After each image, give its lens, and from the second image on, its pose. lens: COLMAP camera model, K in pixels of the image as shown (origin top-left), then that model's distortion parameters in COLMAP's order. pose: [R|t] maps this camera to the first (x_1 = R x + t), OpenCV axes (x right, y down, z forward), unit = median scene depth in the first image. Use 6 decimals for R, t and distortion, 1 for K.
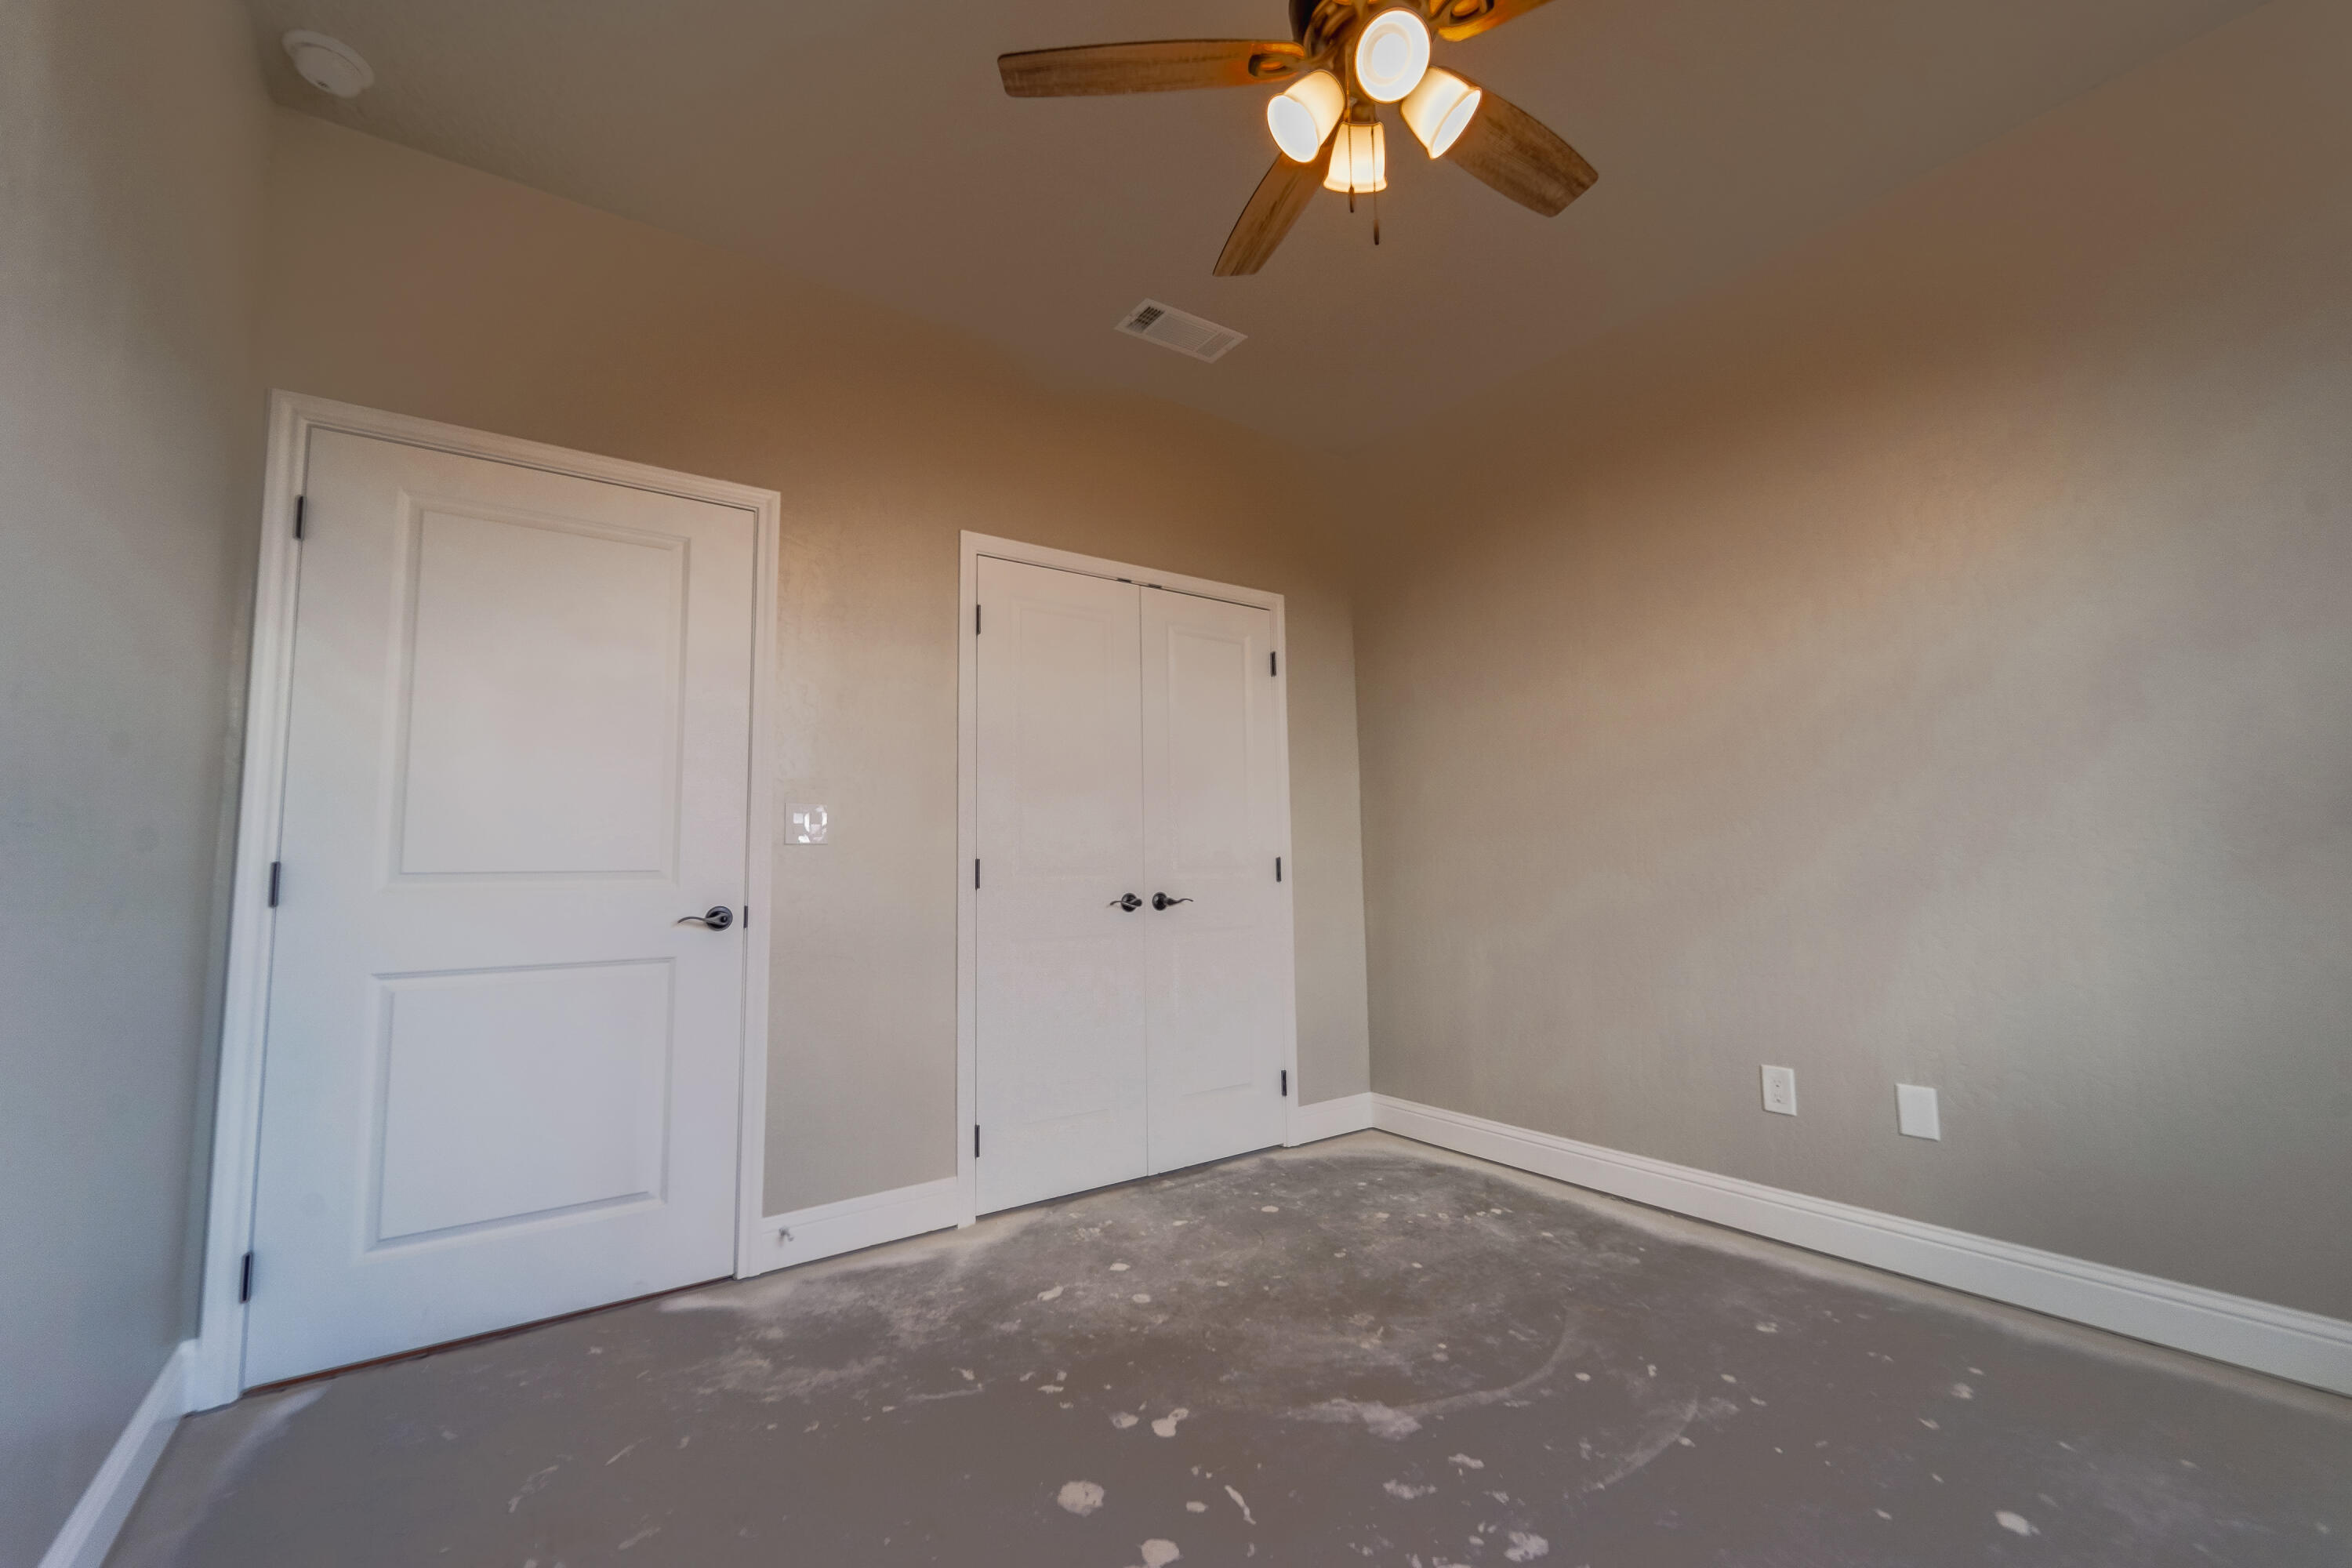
lens RADIAL K [[977.9, 0, 1180.6], [0, 977.9, 785.7], [0, 0, 1]] dist [-0.019719, -0.000253]
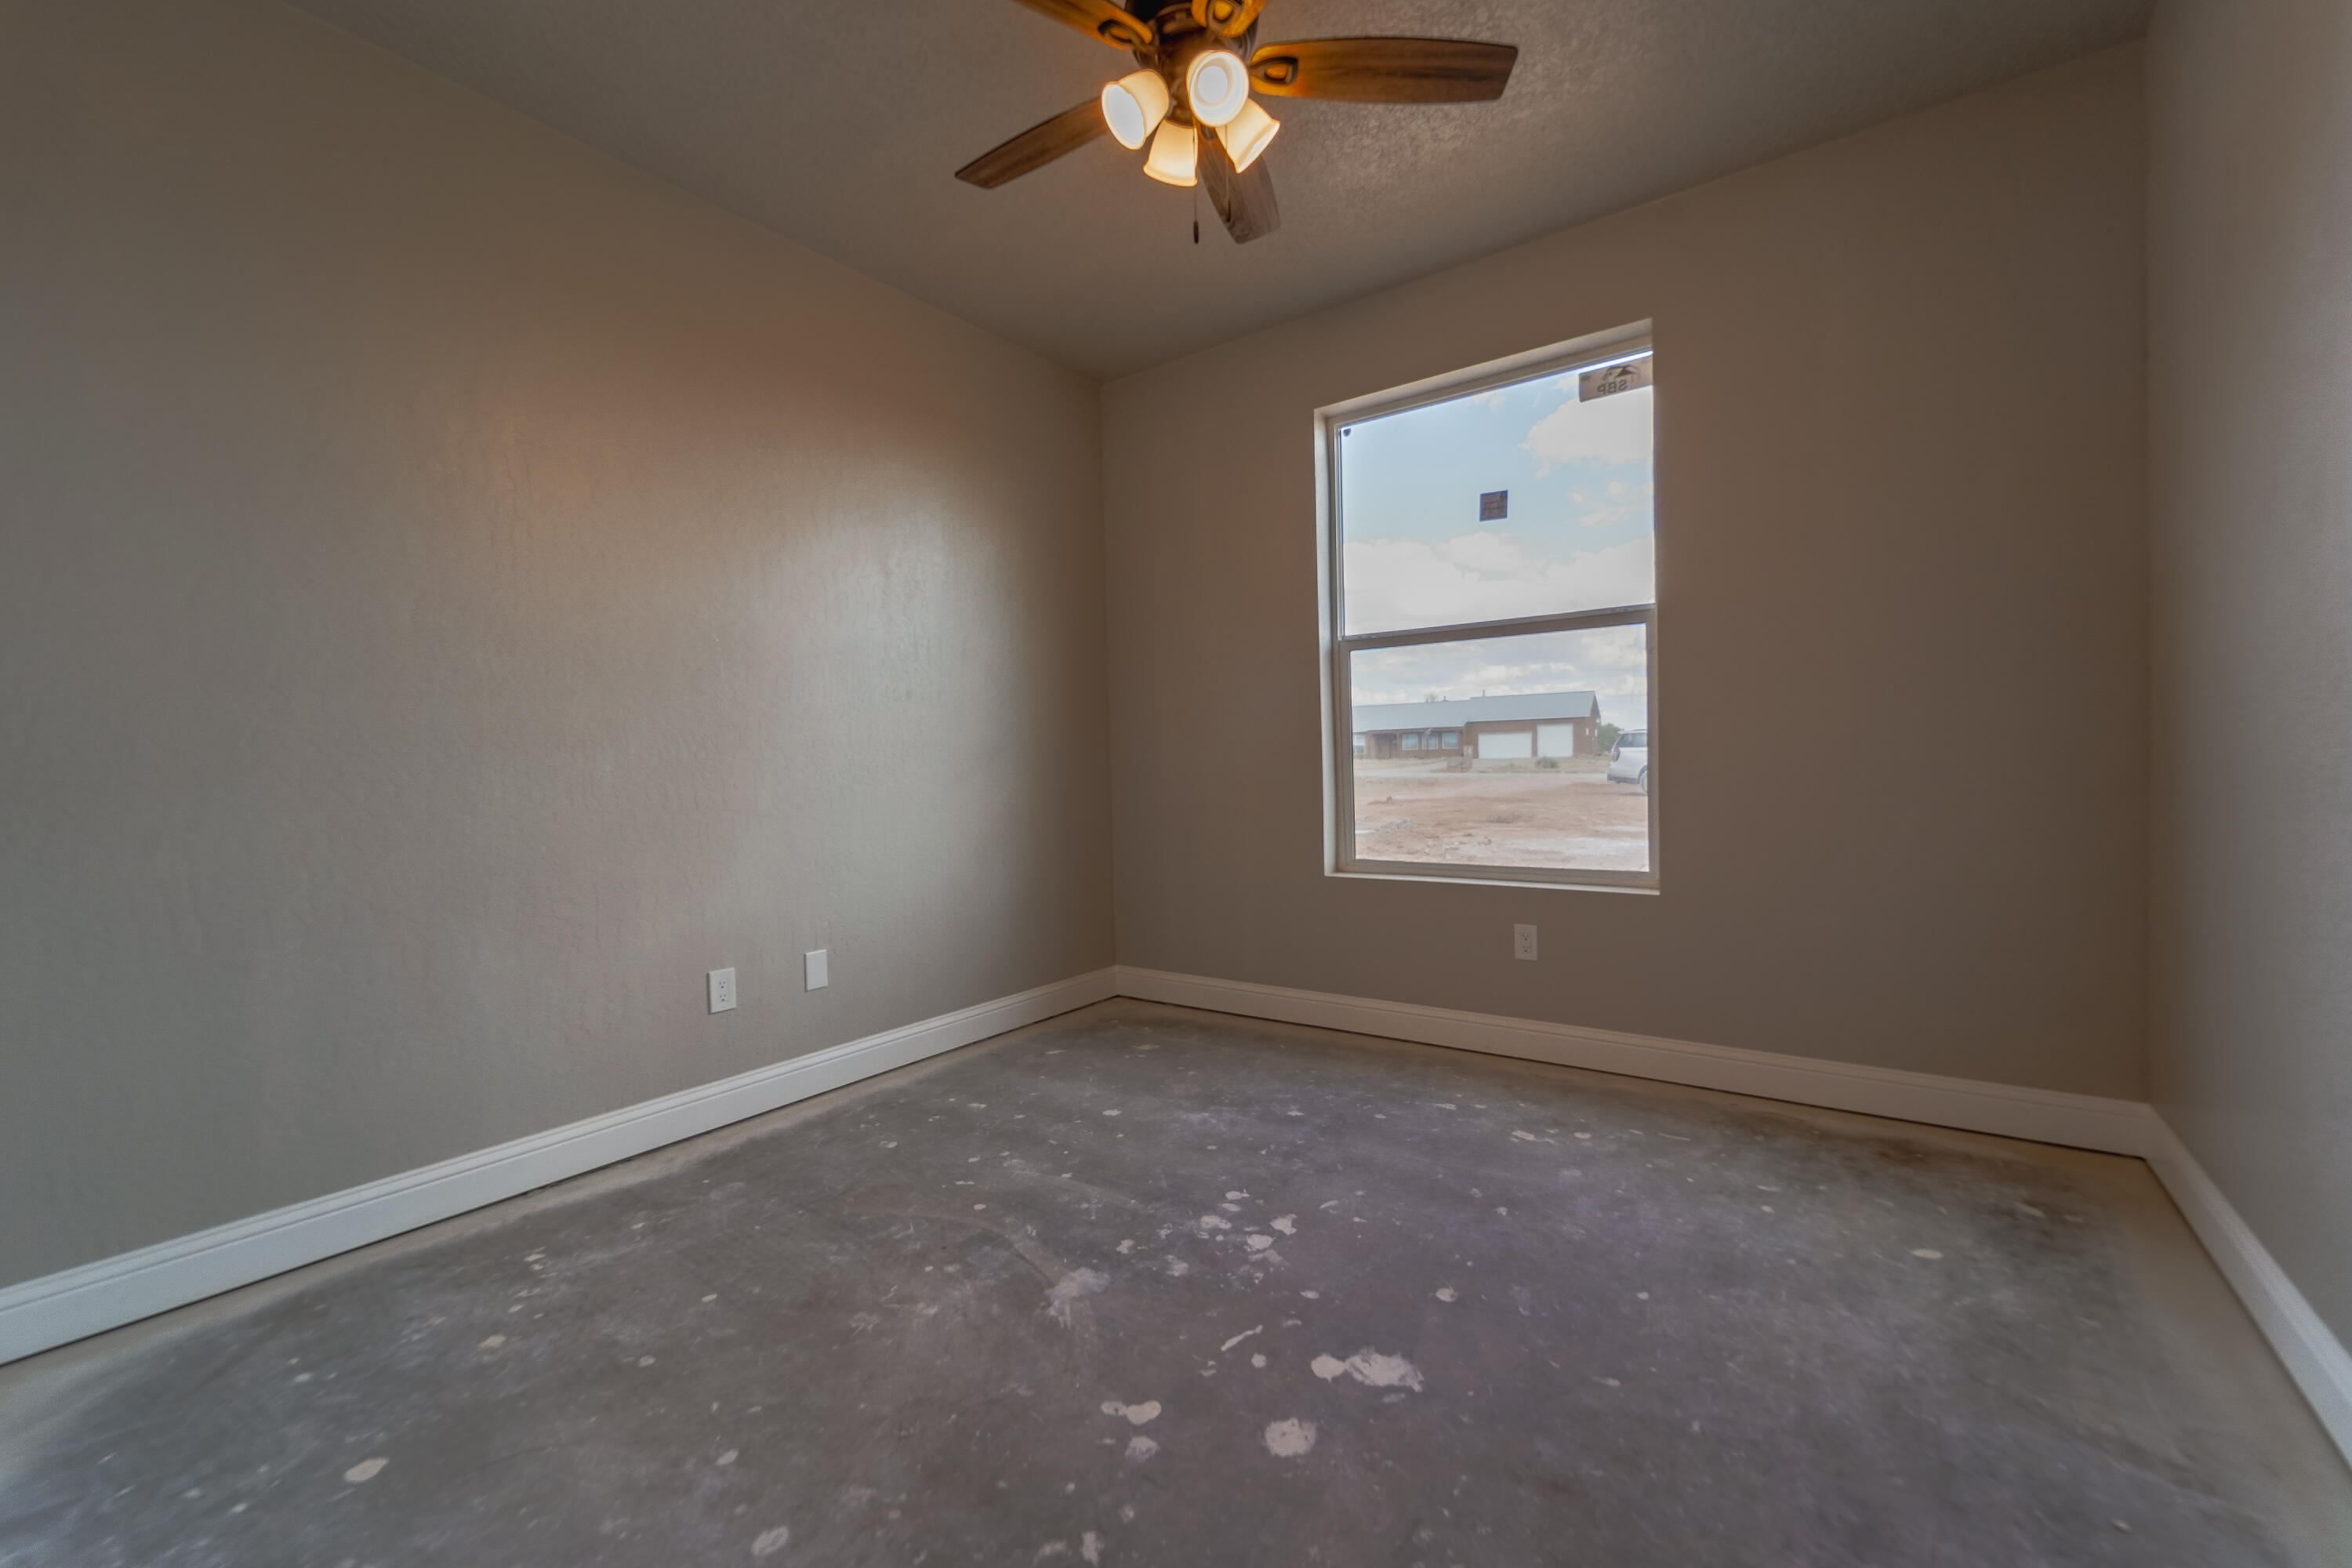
lens RADIAL K [[954.8, 0, 1197.4], [0, 954.8, 794.7], [0, 0, 1]] dist [-0.021122, -0.000030]
pose [[-0.335596, -0.008977, 0.941963, -0.642537], [-0.041734, 0.999114, -0.005347, 0.089627], [-0.941081, -0.041106, -0.335674, 0.985400]]
